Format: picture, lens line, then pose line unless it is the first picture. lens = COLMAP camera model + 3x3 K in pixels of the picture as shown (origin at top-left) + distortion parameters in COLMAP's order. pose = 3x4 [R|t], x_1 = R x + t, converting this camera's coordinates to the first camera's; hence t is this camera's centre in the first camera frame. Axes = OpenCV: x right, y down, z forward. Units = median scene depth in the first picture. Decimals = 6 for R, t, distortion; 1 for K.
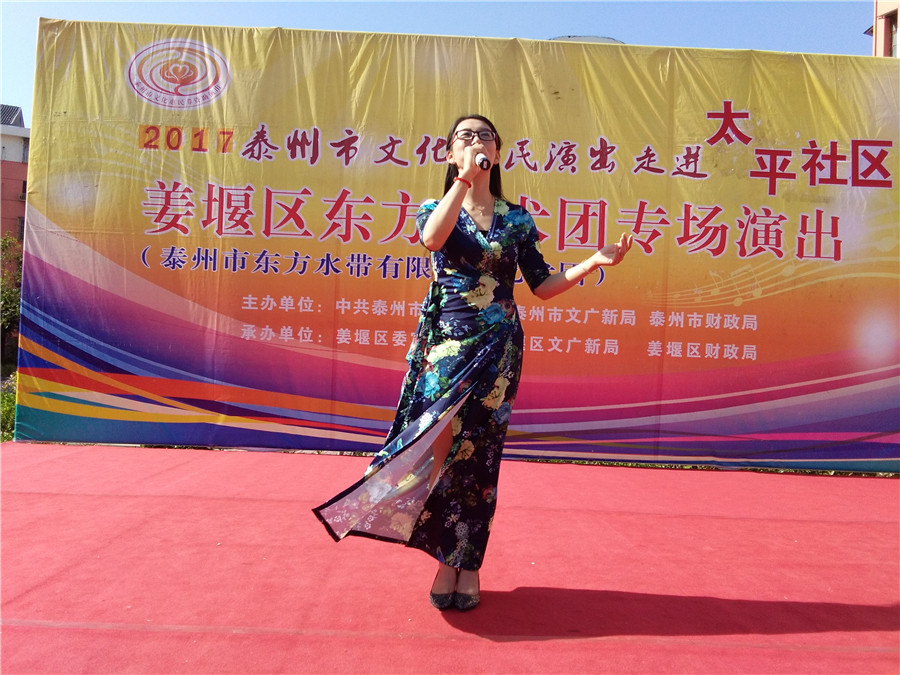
lens RADIAL K [[736.1, 0, 449.4], [0, 736.1, 352.5], [0, 0, 1]] dist [0.046441, -0.071445]
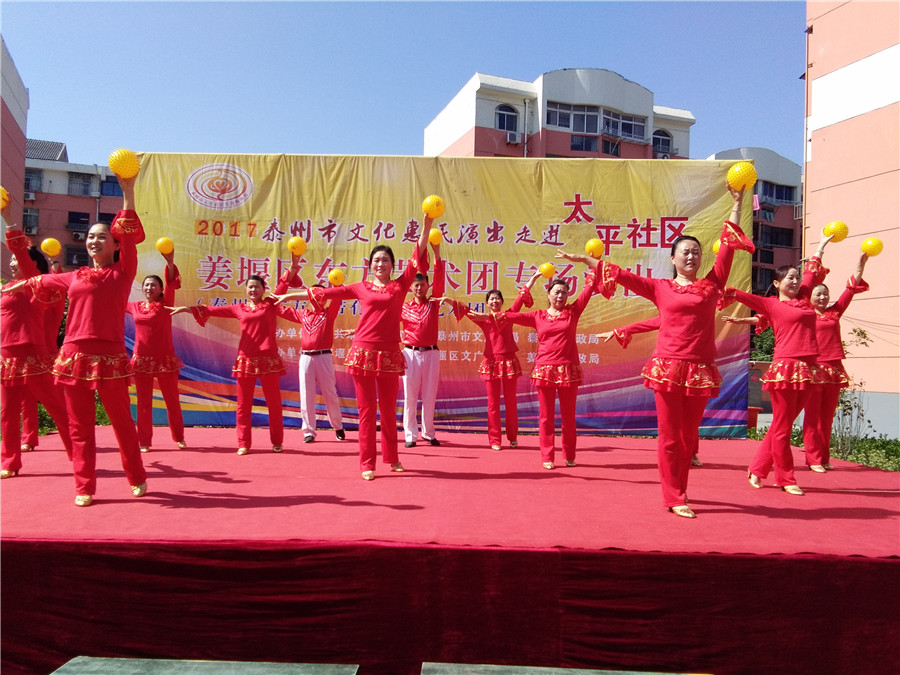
lens RADIAL K [[736.1, 0, 449.4], [0, 736.1, 352.5], [0, 0, 1]] dist [0.046441, -0.071445]
pose [[0.999203, -0.020070, -0.034518, 0.160219], [0.019622, 0.999719, -0.013288, 0.000755], [0.034775, 0.012600, 0.999316, -0.523462]]
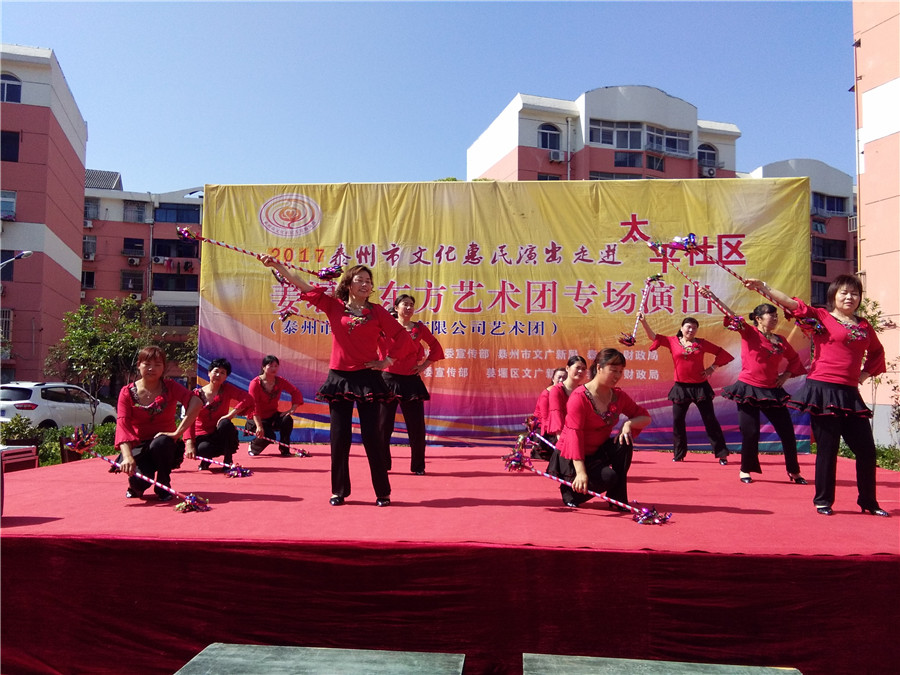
lens RADIAL K [[741.3, 0, 446.8], [0, 741.3, 340.8], [0, 0, 1]] dist [0.051396, -0.091150]
pose [[0.995103, -0.033540, -0.092980, 0.122170], [0.028496, 0.998077, -0.055056, 0.001693], [0.094648, 0.052136, 0.994145, -0.584524]]
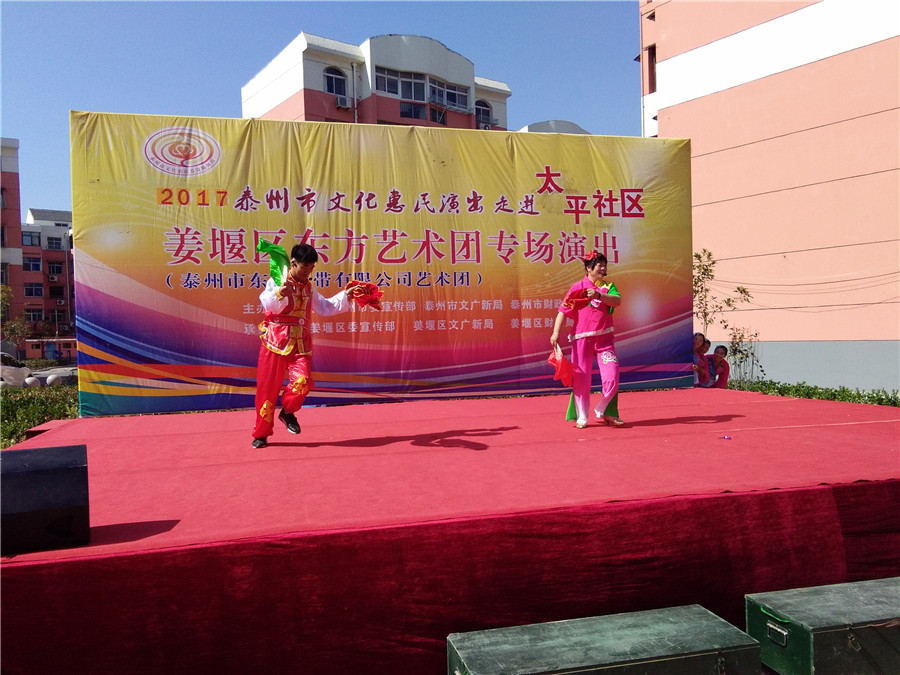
lens RADIAL K [[743.1, 0, 460.4], [0, 743.1, 333.8], [0, 0, 1]] dist [0.006570, 0.000378]
pose [[0.968163, -0.065251, 0.241667, -0.219648], [0.062789, 0.997867, 0.017884, -0.019020], [-0.242318, -0.002141, 0.970194, -0.512965]]
